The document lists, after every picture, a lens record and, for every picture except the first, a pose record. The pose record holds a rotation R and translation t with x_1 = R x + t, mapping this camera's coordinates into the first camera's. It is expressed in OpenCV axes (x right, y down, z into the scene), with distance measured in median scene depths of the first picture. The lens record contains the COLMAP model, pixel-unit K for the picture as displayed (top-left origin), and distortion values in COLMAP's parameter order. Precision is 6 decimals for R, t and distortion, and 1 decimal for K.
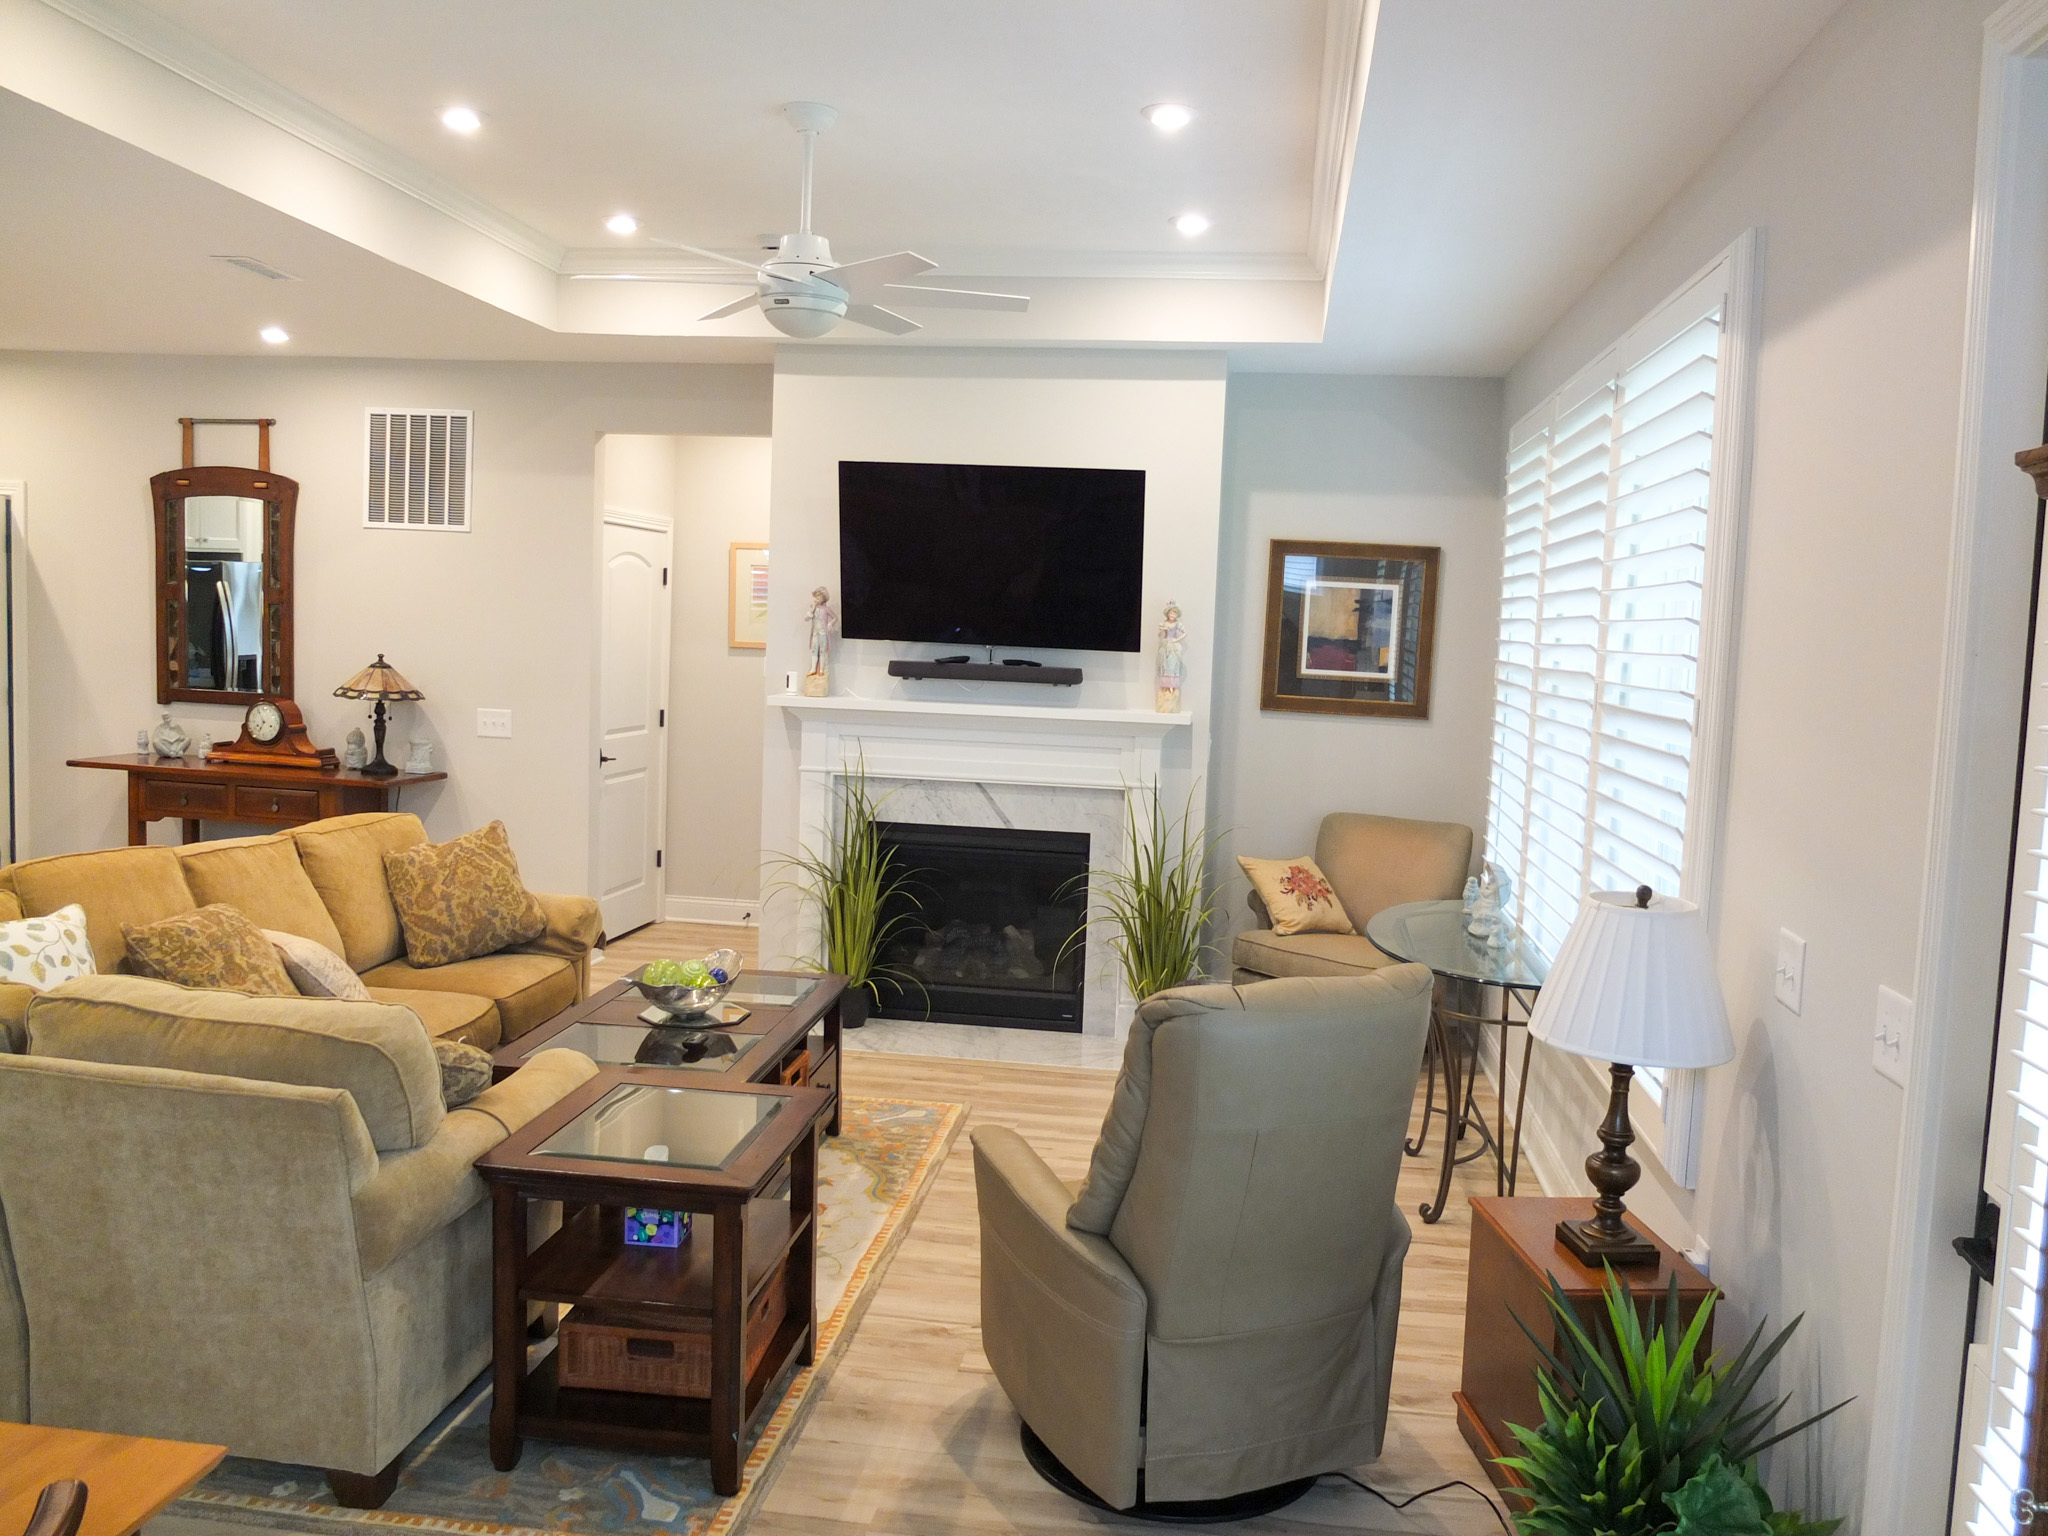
lens RADIAL K [[1591.2, 0, 1036.6], [0, 1591.2, 765.8], [0, 0, 1]] dist [-0.055510, 0.061350]
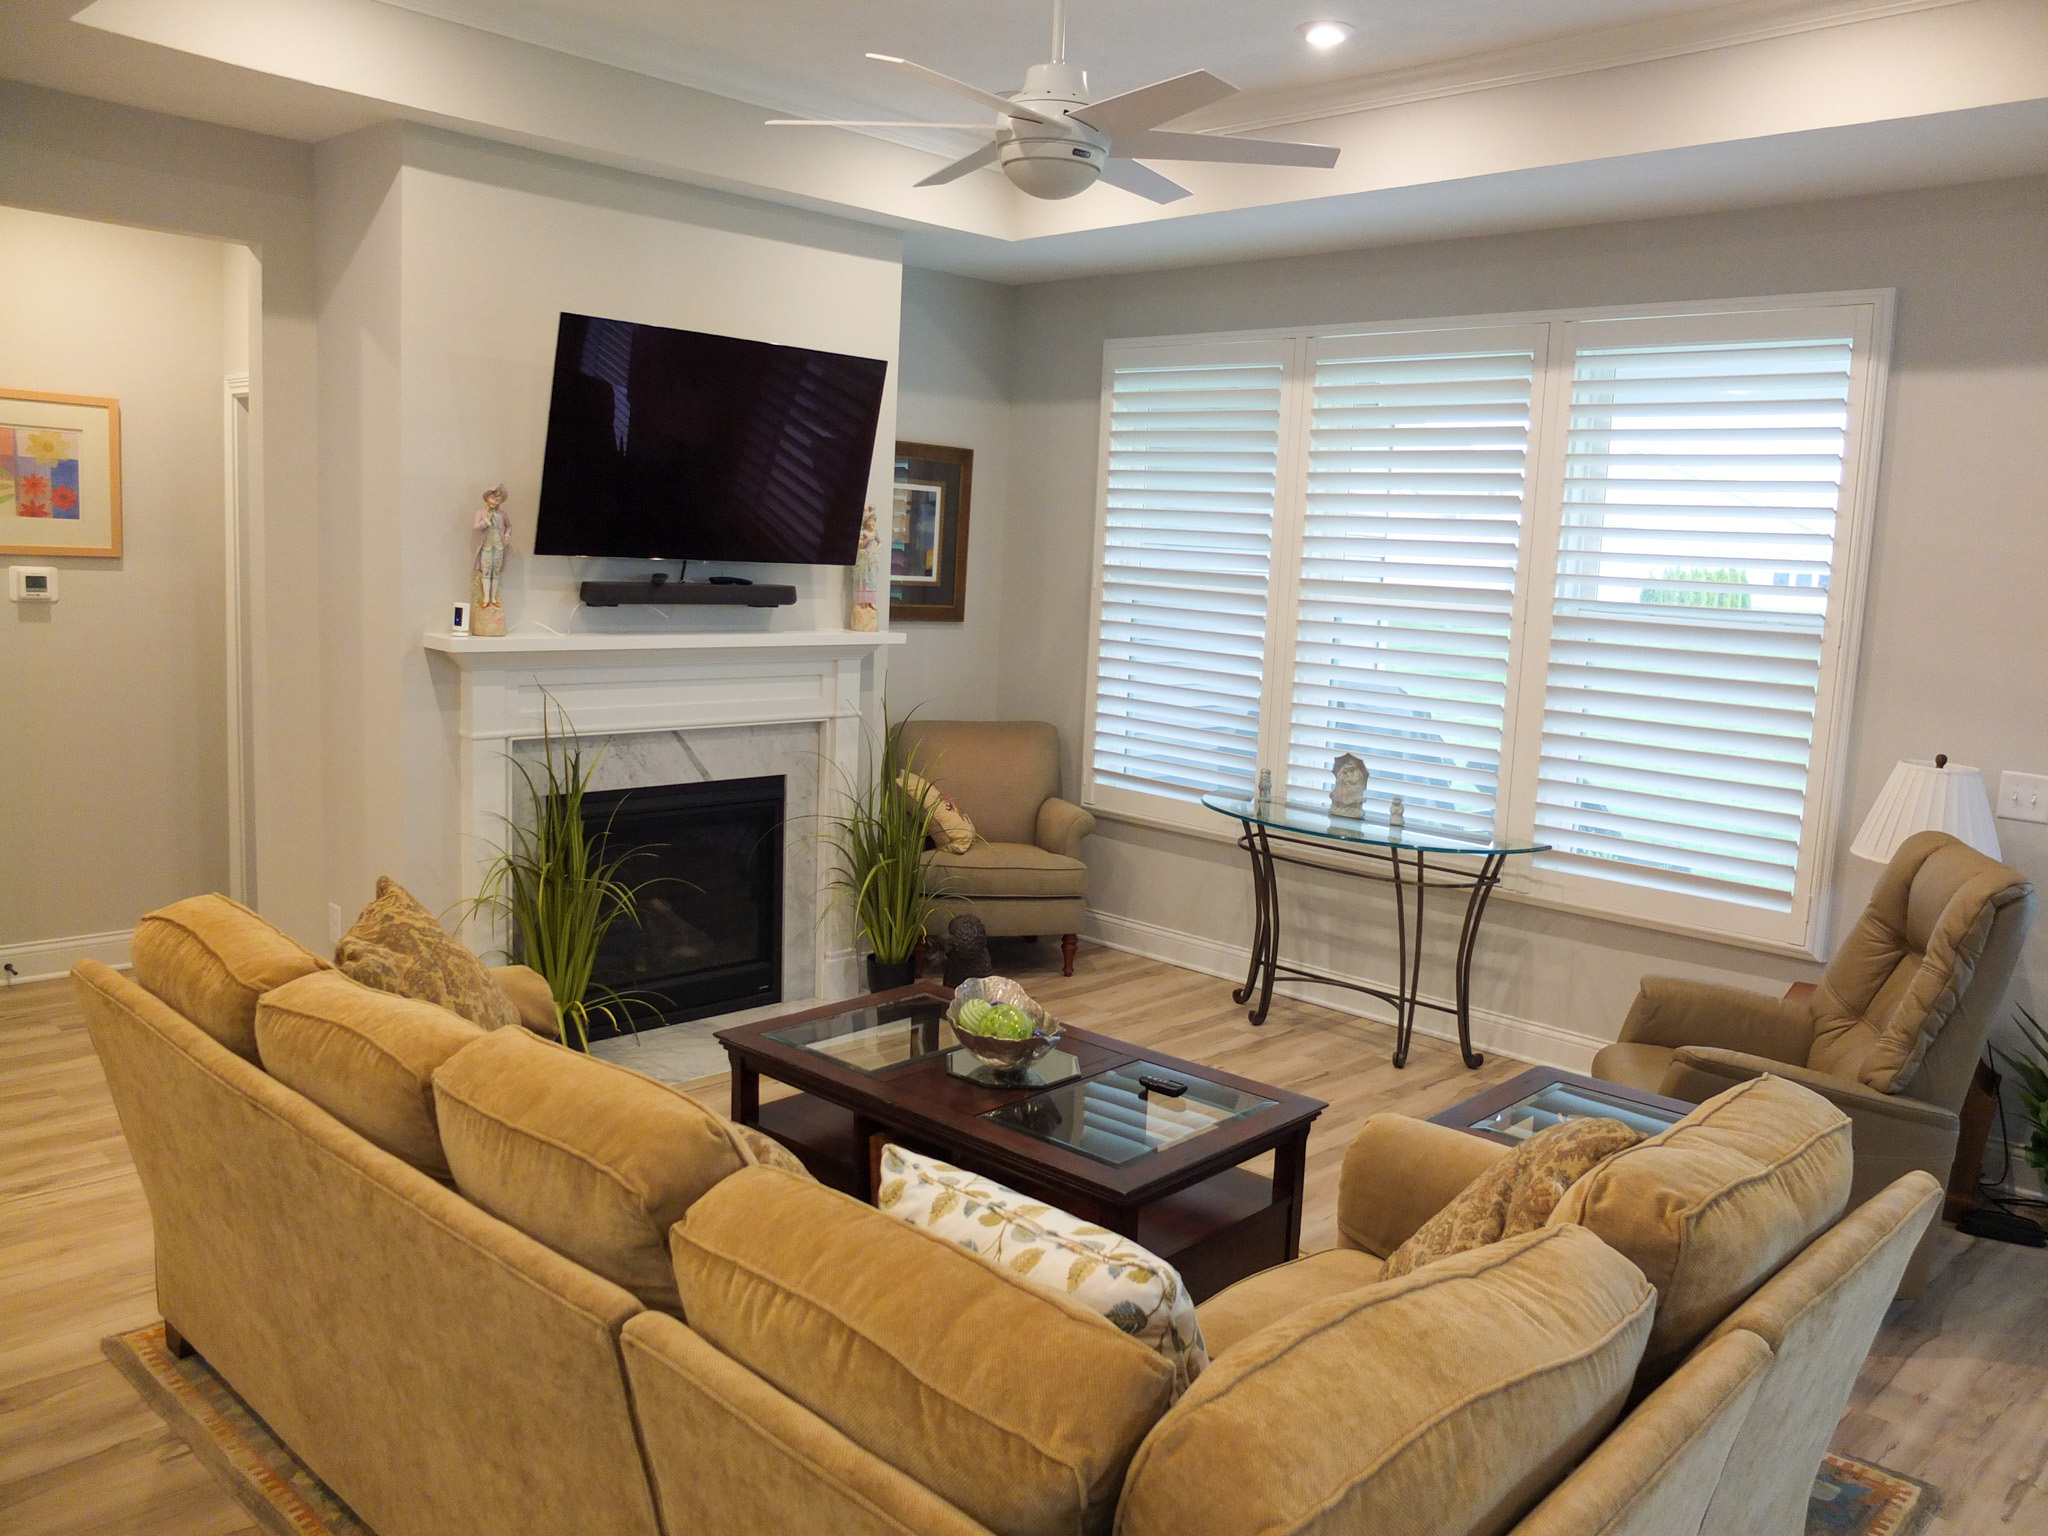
lens RADIAL K [[1608.6, 0, 1035.9], [0, 1608.6, 747.5], [0, 0, 1]] dist [-0.010815, 0.001767]
pose [[0.587568, -0.114578, 0.801022, -0.586335], [0.048109, 0.993120, 0.106767, -0.059314], [-0.807744, -0.024196, 0.589037, 0.371273]]
